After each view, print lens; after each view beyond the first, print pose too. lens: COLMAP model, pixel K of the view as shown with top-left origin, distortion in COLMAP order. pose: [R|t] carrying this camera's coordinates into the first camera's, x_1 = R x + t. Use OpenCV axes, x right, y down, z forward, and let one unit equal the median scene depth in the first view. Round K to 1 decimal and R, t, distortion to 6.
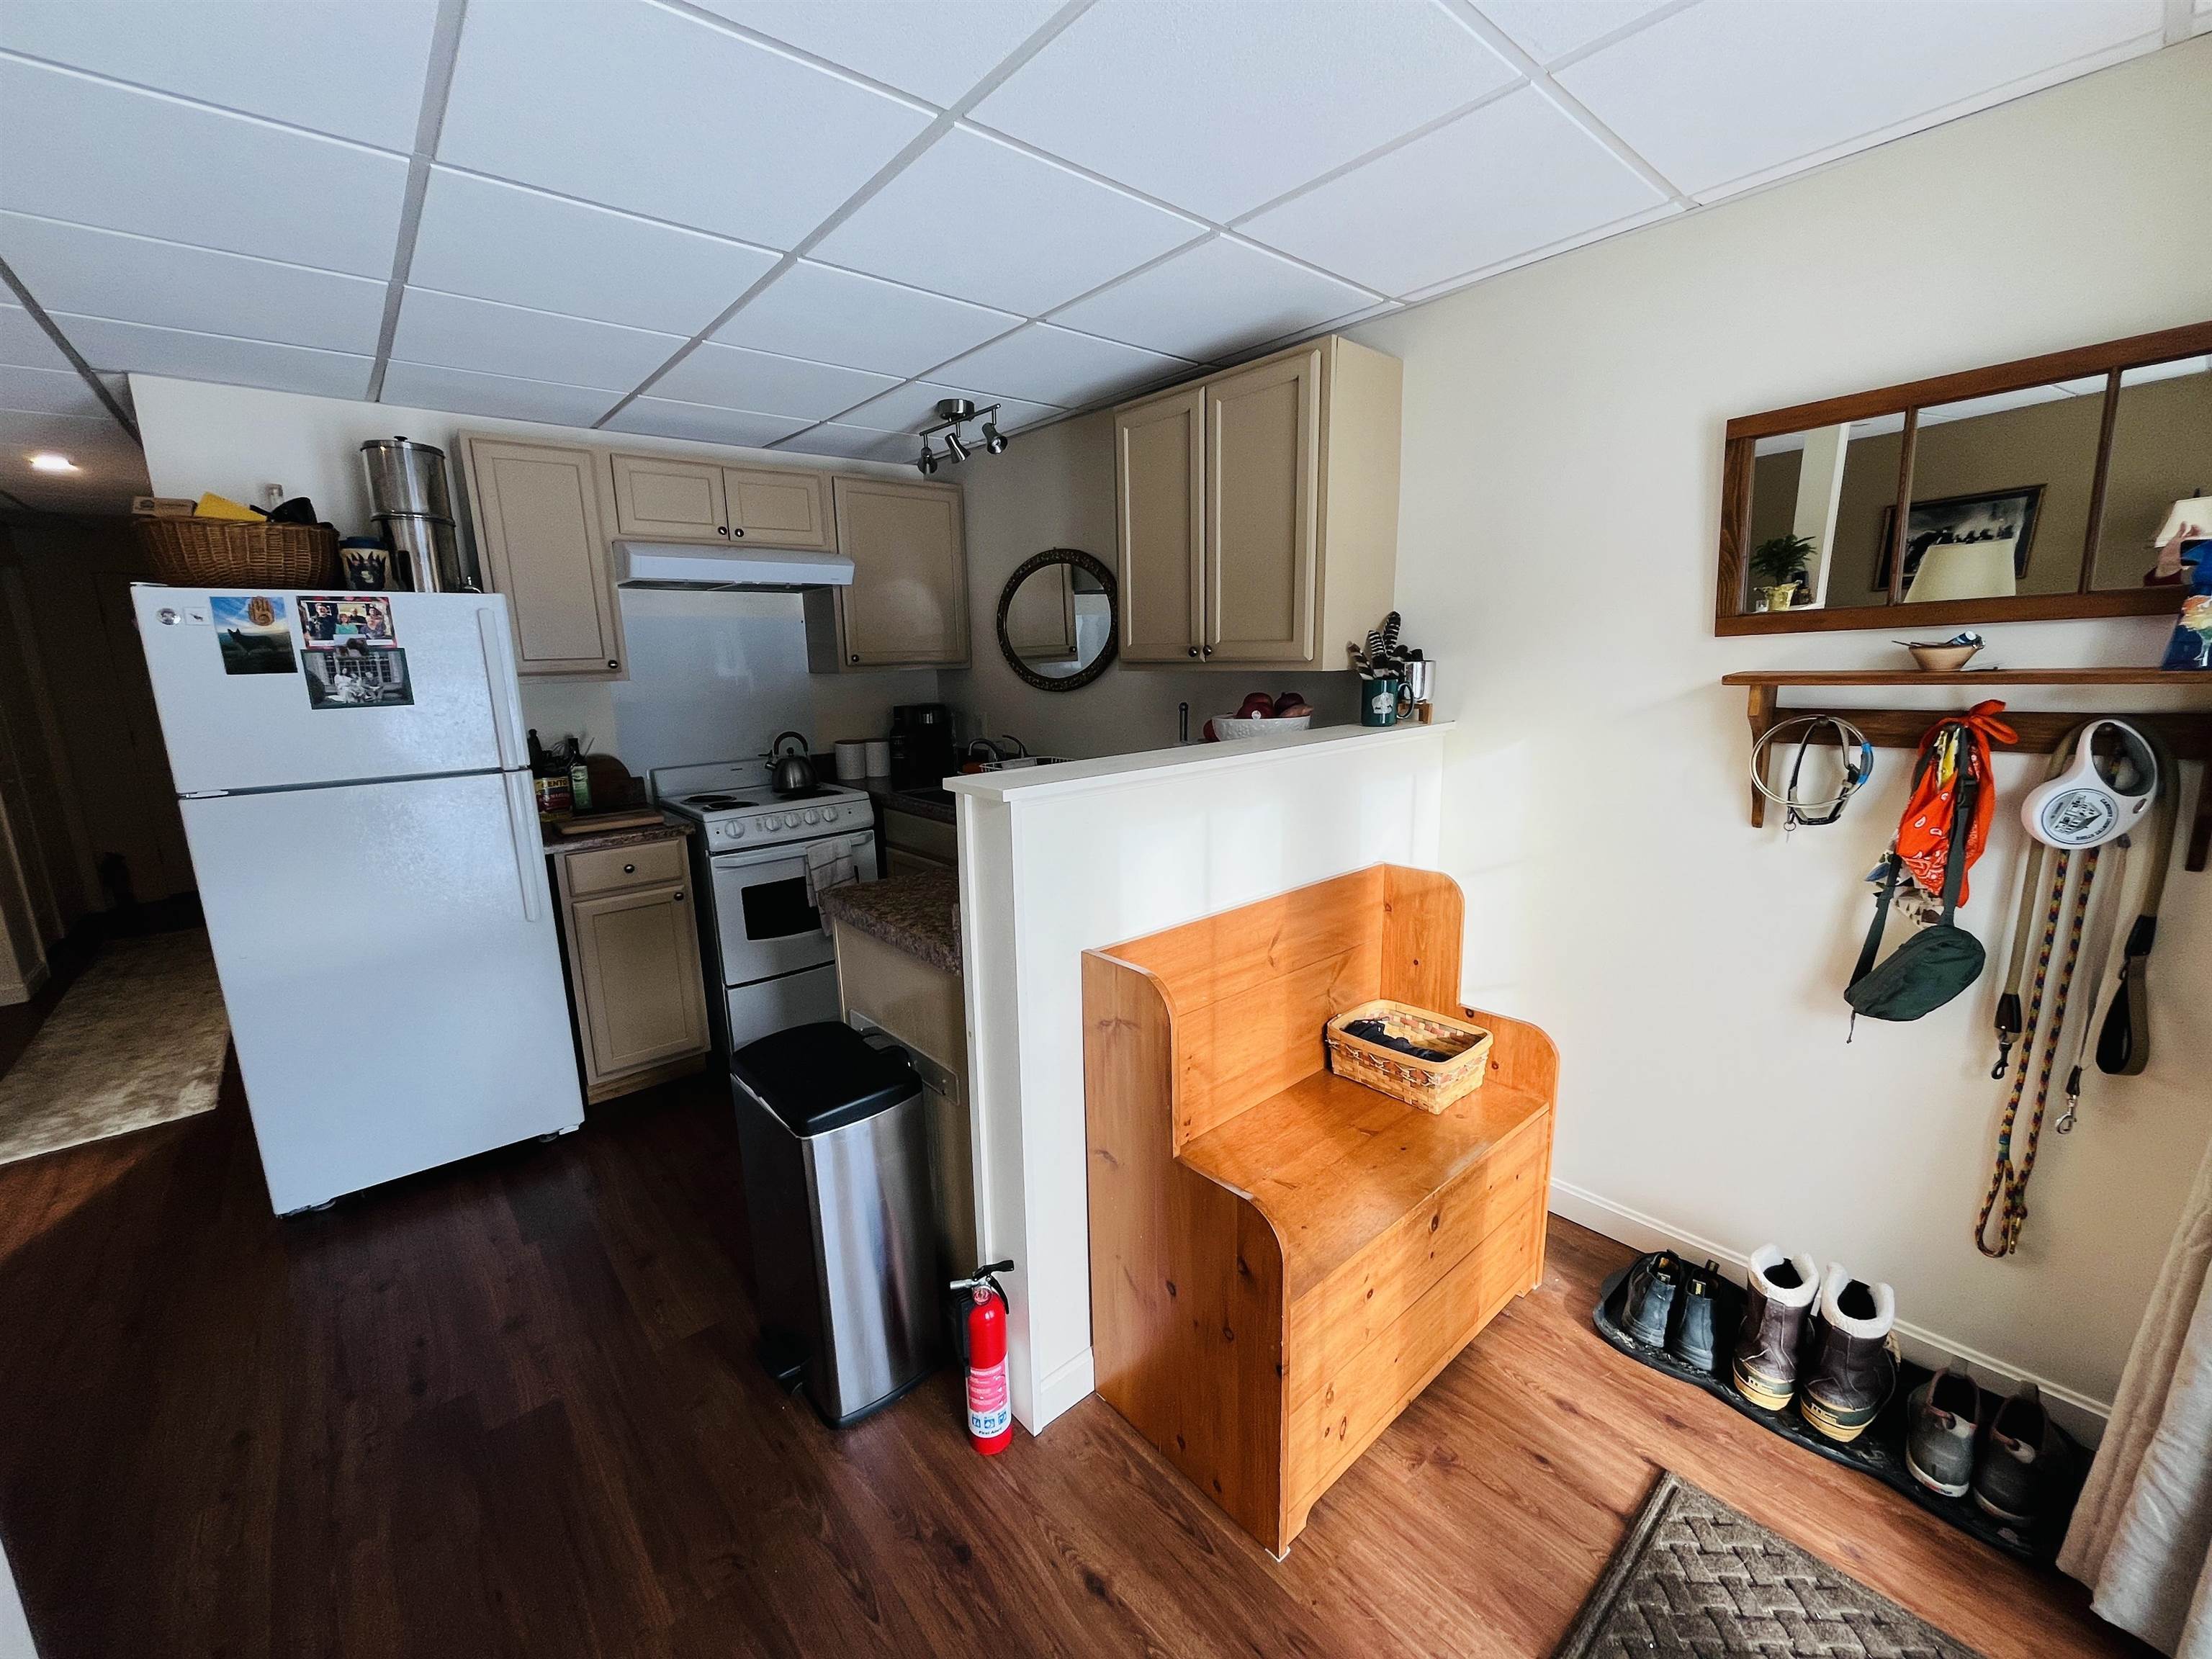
lens RADIAL K [[891.0, 0, 1106.0], [0, 891.0, 829.5], [0, 0, 1]] dist [-0.001514, -0.000021]
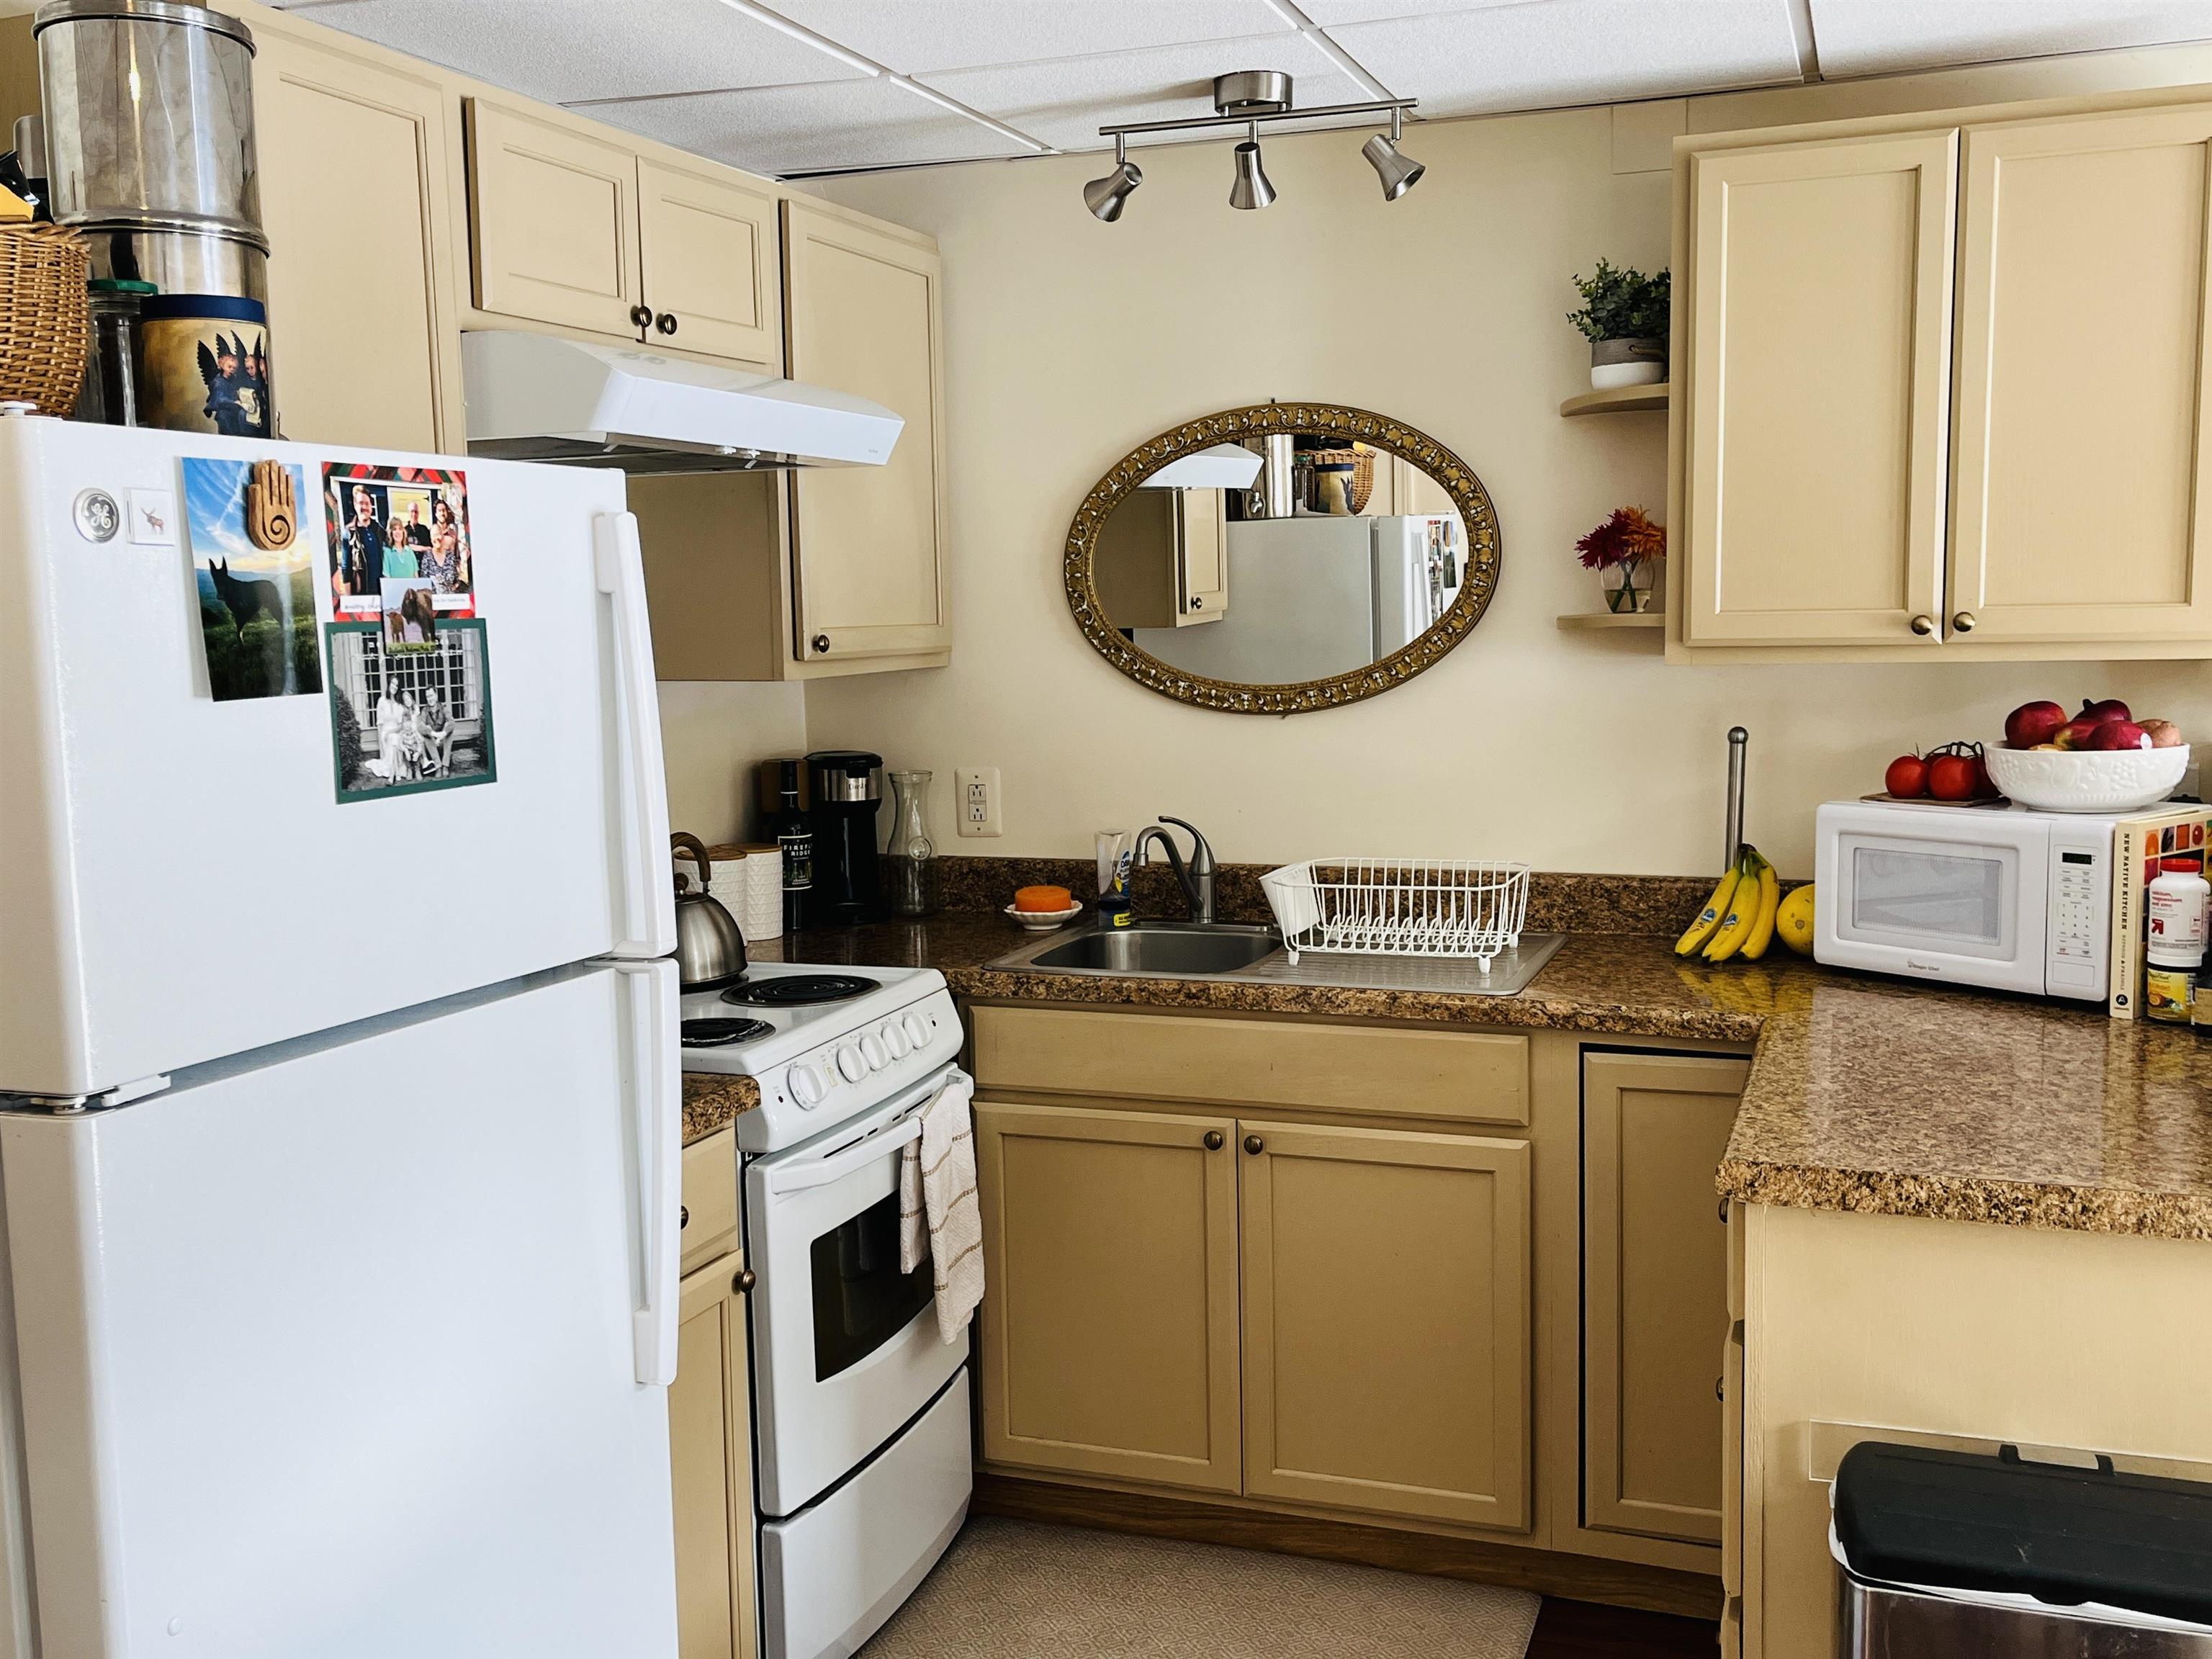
lens RADIAL K [[2125.2, 0, 1102.6], [0, 2125.2, 857.8], [0, 0, 1]] dist [0.016286, 0.017715]
pose [[0.876170, -0.054571, 0.478902, -1.013385], [0.097011, 0.993204, -0.064309, -0.037549], [-0.472138, 0.102804, 0.875509, 0.184682]]
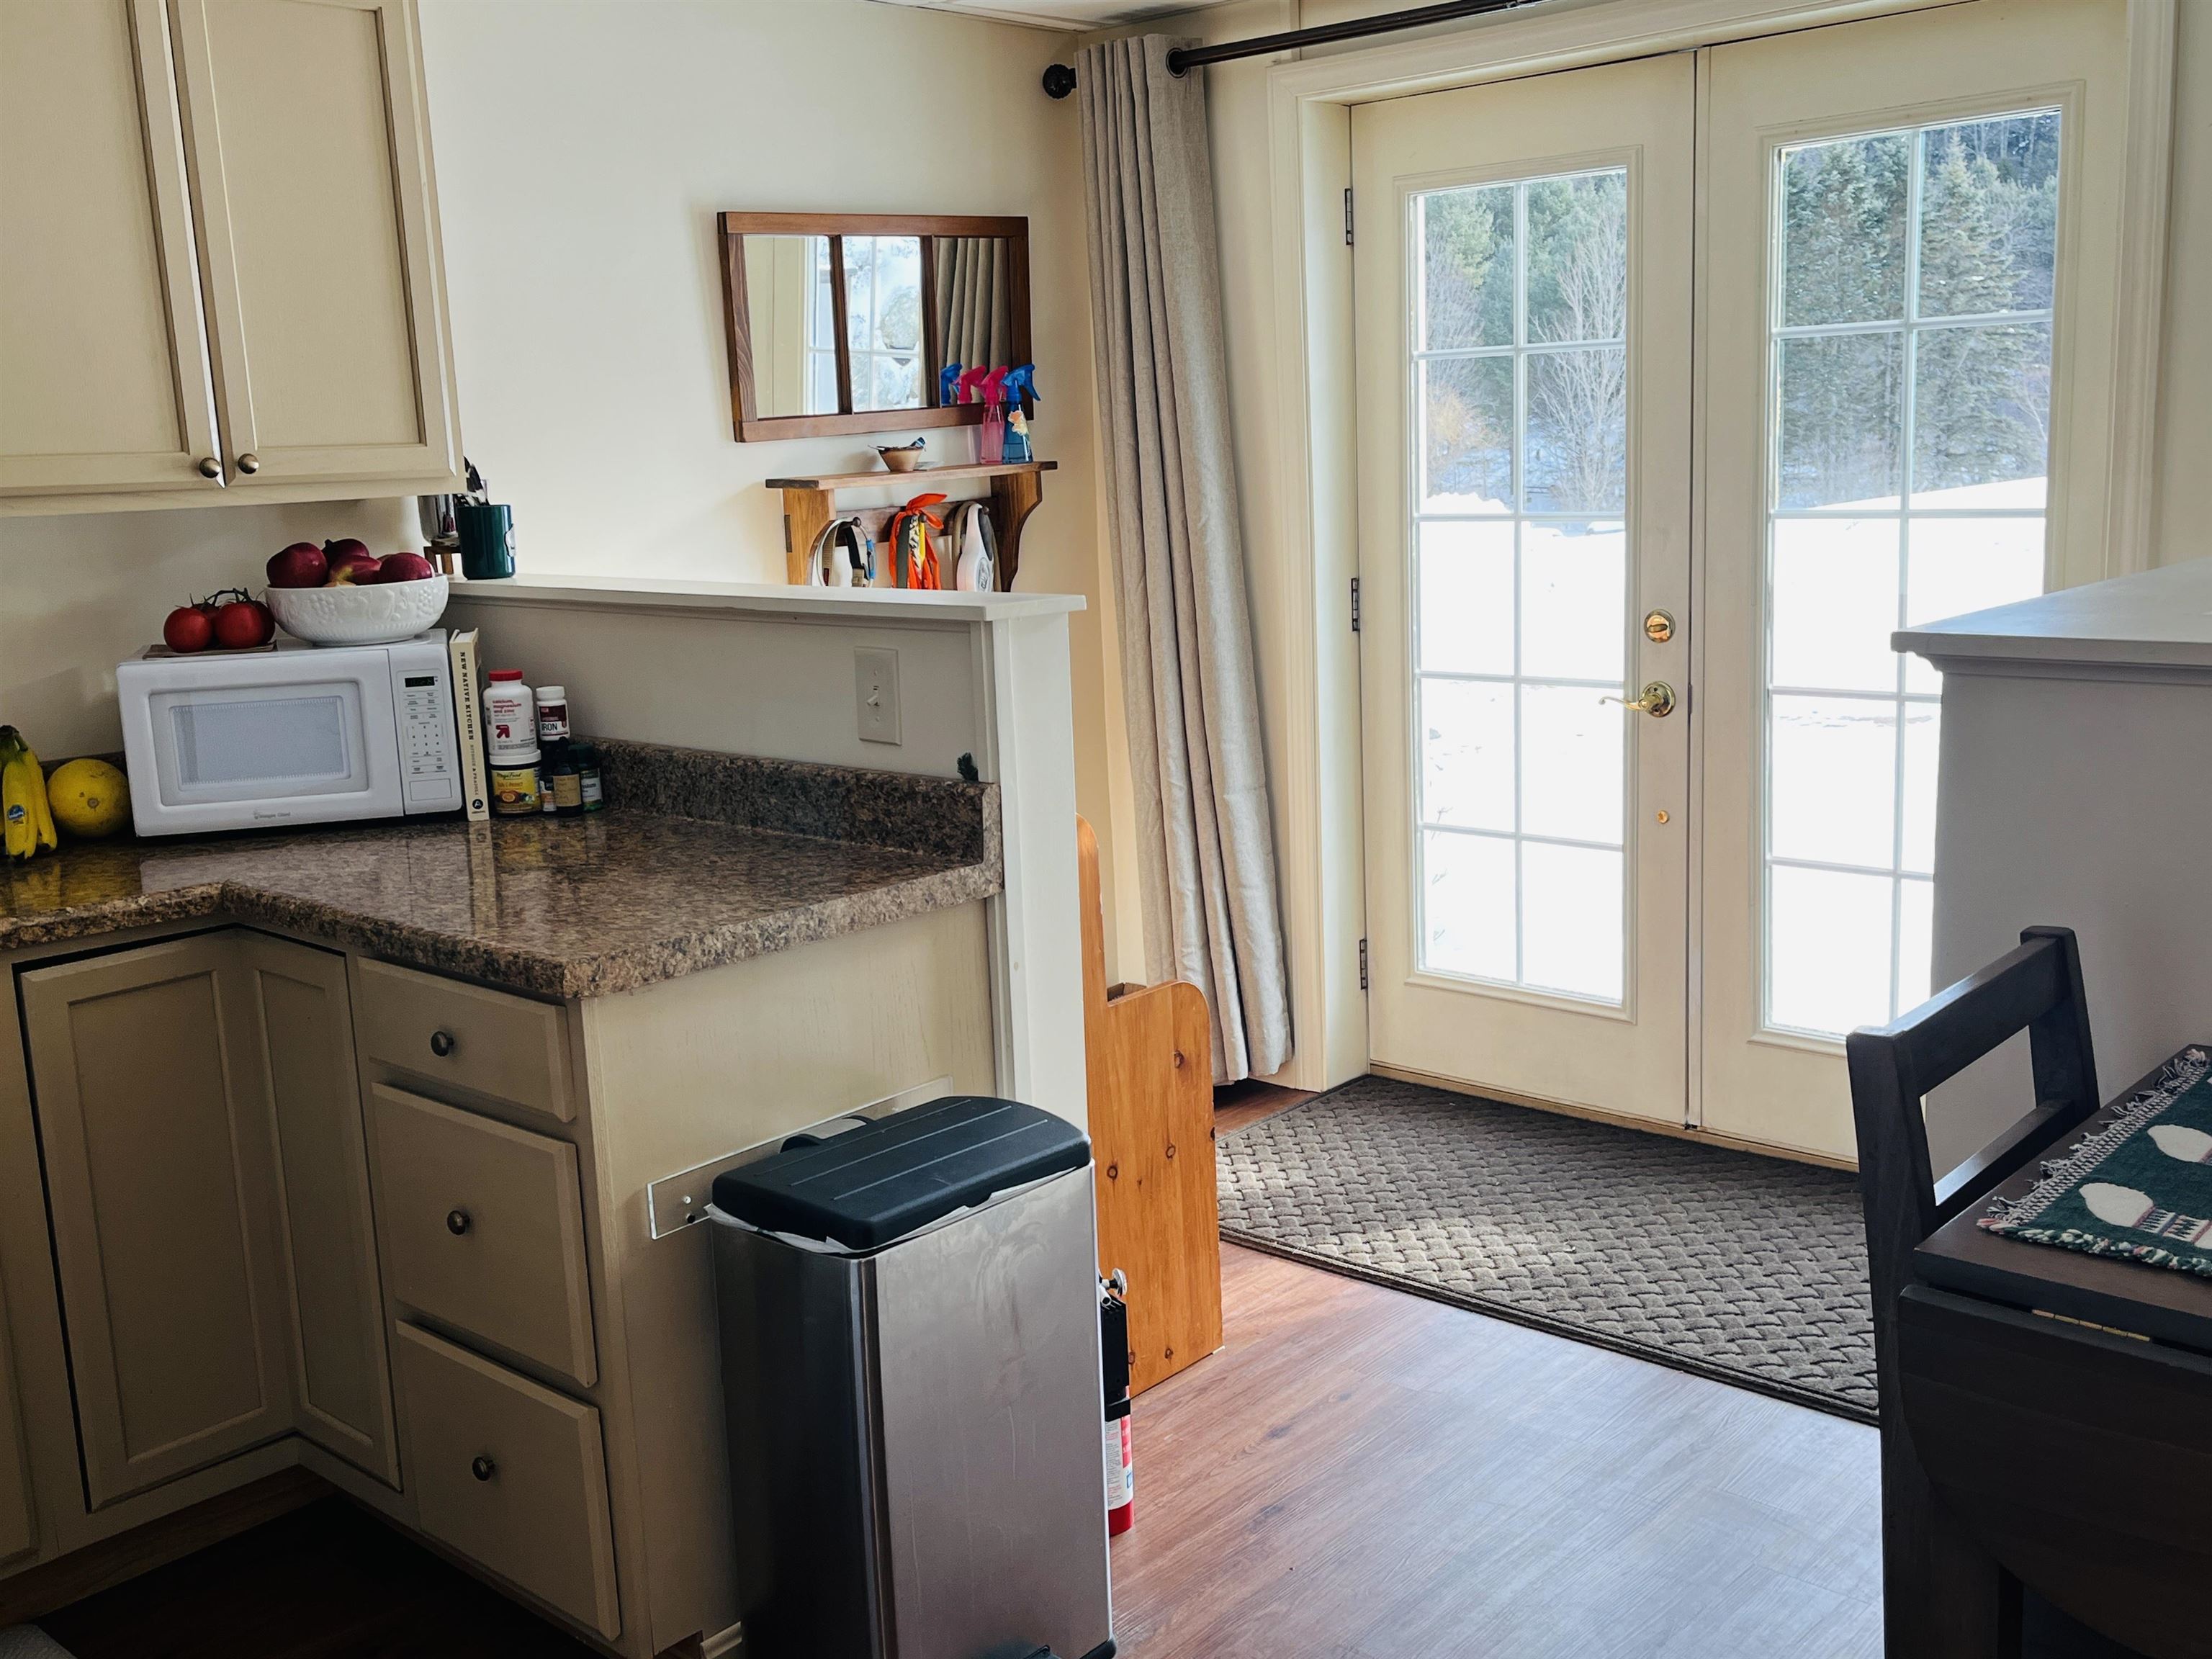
lens RADIAL K [[2125.2, 0, 1102.6], [0, 2125.2, 857.8], [0, 0, 1]] dist [0.016286, 0.017715]
pose [[-0.126045, -0.167853, 0.977721, -1.300711], [0.240448, 0.951023, 0.194267, -0.115713], [-0.962443, 0.259578, -0.079511, 0.747300]]
